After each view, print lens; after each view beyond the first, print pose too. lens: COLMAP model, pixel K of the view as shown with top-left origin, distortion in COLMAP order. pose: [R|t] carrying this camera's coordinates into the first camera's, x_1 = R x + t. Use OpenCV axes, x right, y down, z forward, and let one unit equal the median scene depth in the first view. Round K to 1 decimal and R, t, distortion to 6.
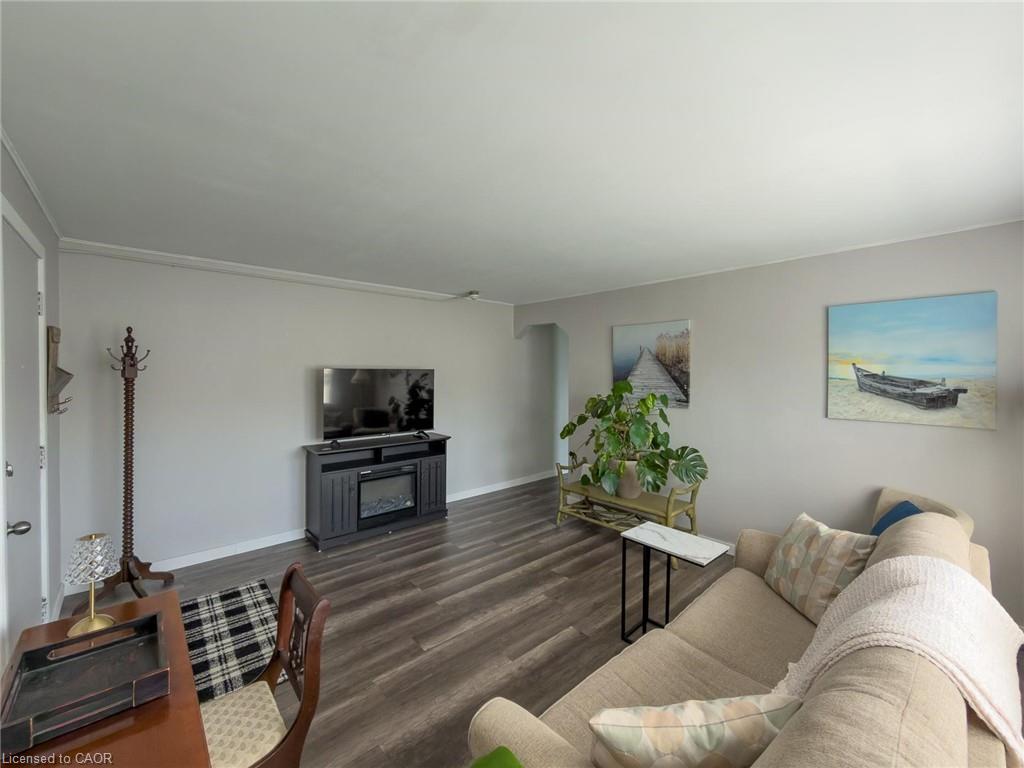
lens RADIAL K [[418.0, 0, 512.1], [0, 418.0, 387.6], [0, 0, 1]] dist [-0.000755, 0.000256]
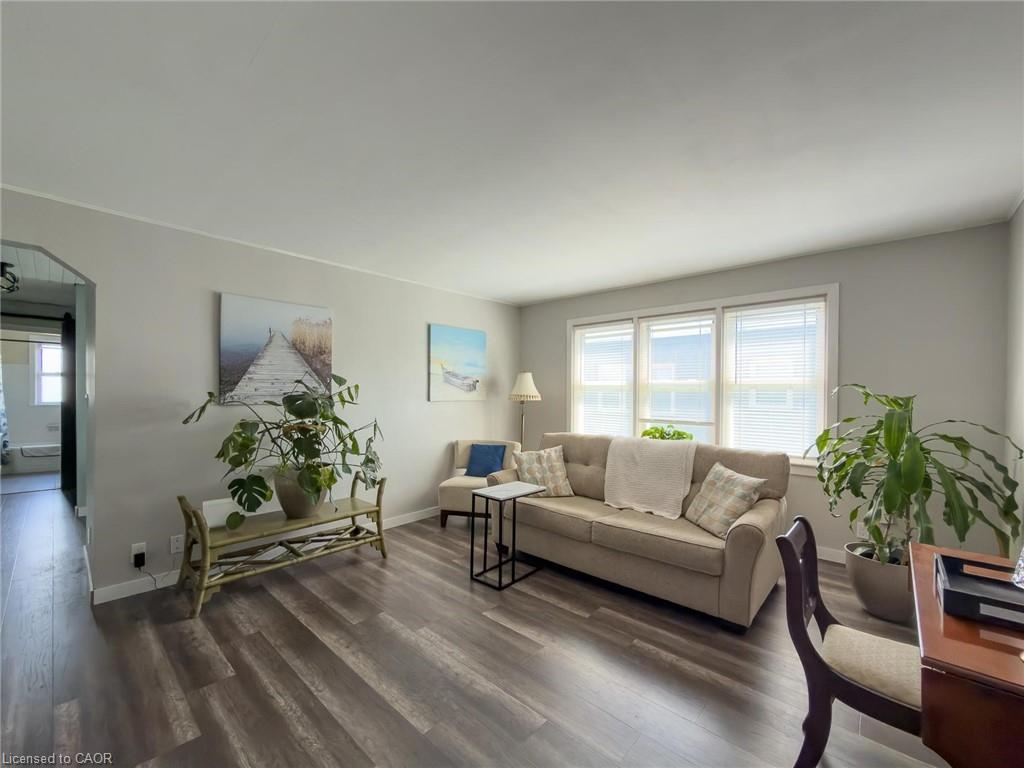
lens RADIAL K [[418.0, 0, 512.1], [0, 418.0, 387.6], [0, 0, 1]] dist [-0.000755, 0.000256]
pose [[-0.095687, 0.012116, 0.995338, -0.615539], [0.034541, 0.999364, -0.008844, 0.041811], [-0.994812, 0.033533, -0.096045, 0.737806]]
